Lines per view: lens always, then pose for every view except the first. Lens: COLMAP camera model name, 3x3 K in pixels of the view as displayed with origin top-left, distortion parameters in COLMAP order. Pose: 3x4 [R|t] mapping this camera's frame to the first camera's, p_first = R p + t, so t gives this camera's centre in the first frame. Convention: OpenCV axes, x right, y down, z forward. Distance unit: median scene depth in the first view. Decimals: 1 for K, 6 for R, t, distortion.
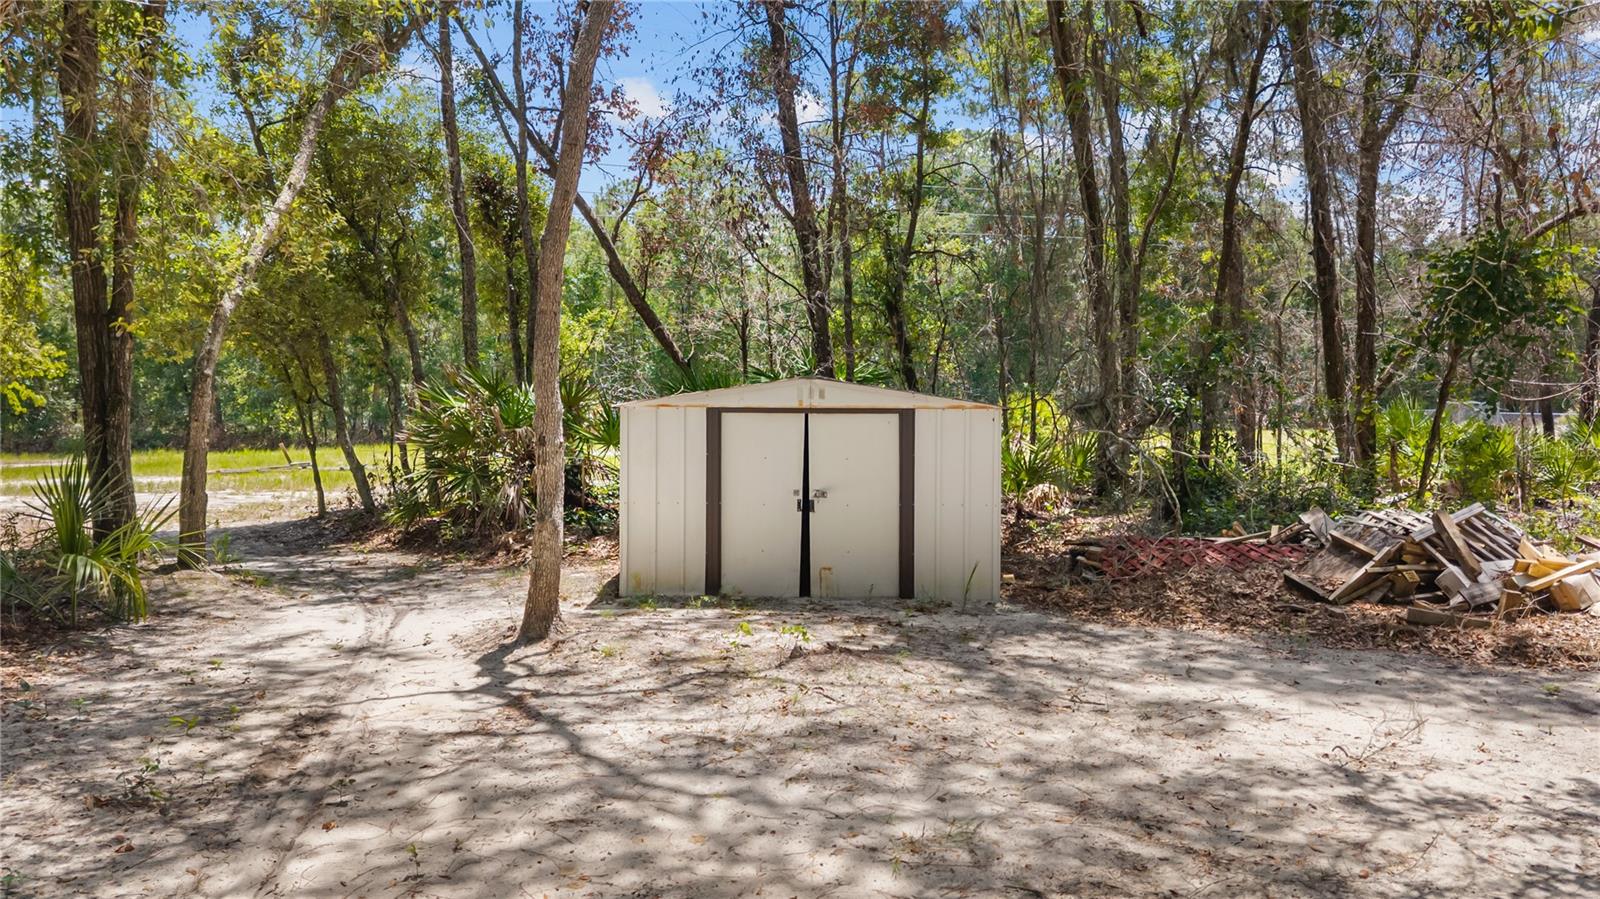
lens RADIAL K [[1141.0, 0, 800.0], [0, 1141.0, 449.5], [0, 0, 1]] dist [-0.000423, -0.000041]
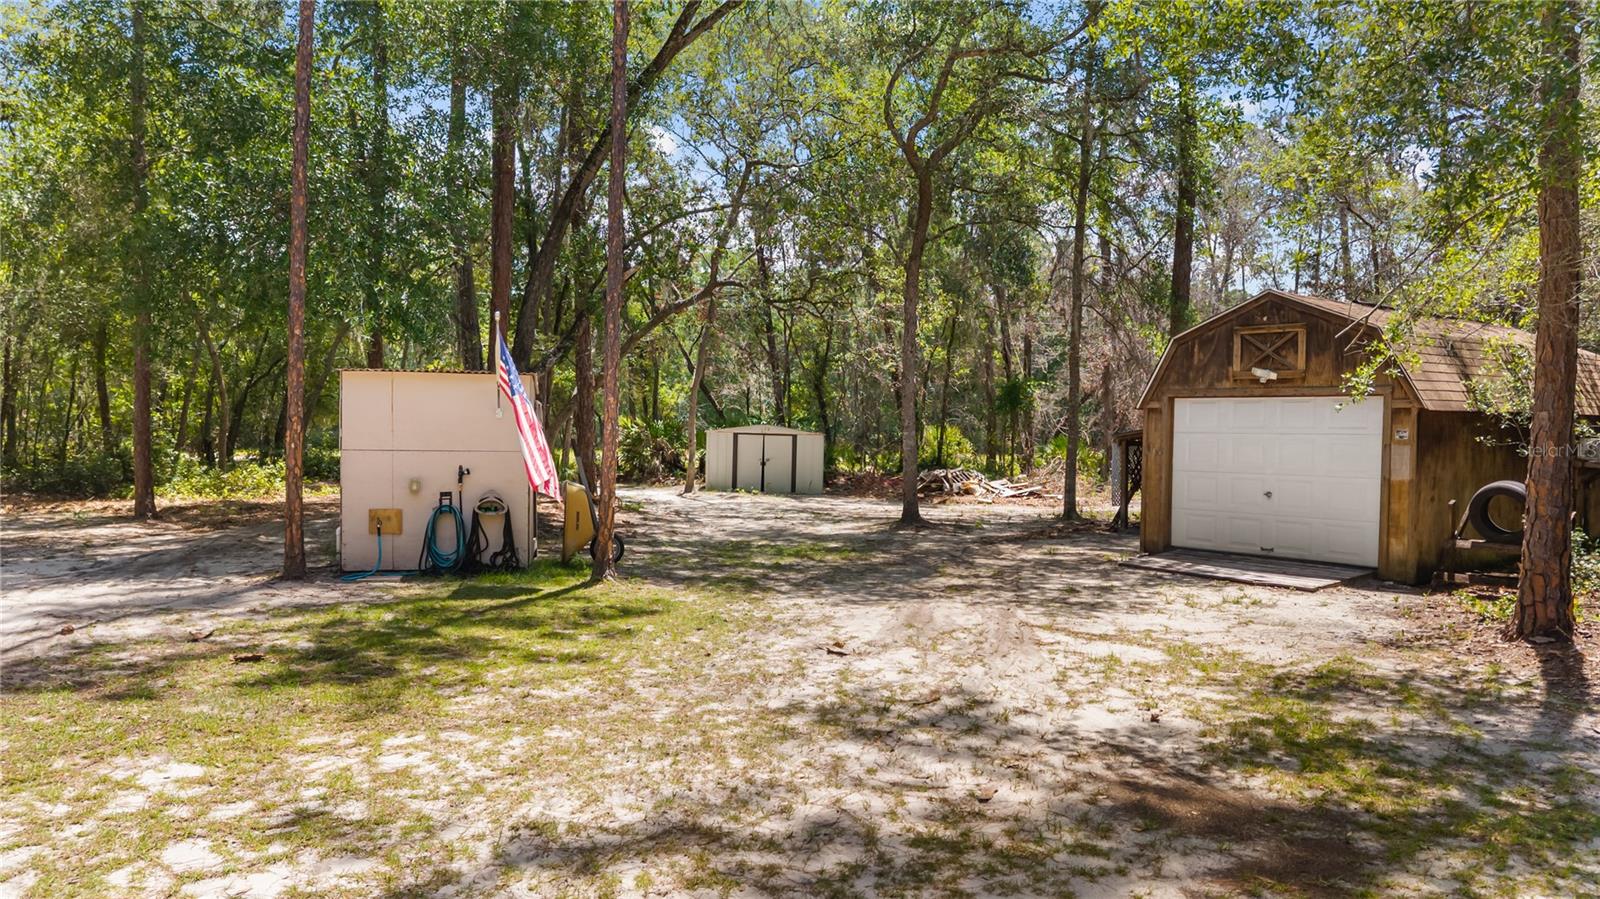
lens RADIAL K [[1141.0, 0, 800.0], [0, 1141.0, 449.5], [0, 0, 1]] dist [-0.000423, -0.000041]
pose [[0.999725, 0.022894, -0.005144, 0.105980], [-0.022984, 0.999570, -0.018224, 0.057258], [0.004725, 0.018337, 0.999821, -1.942109]]
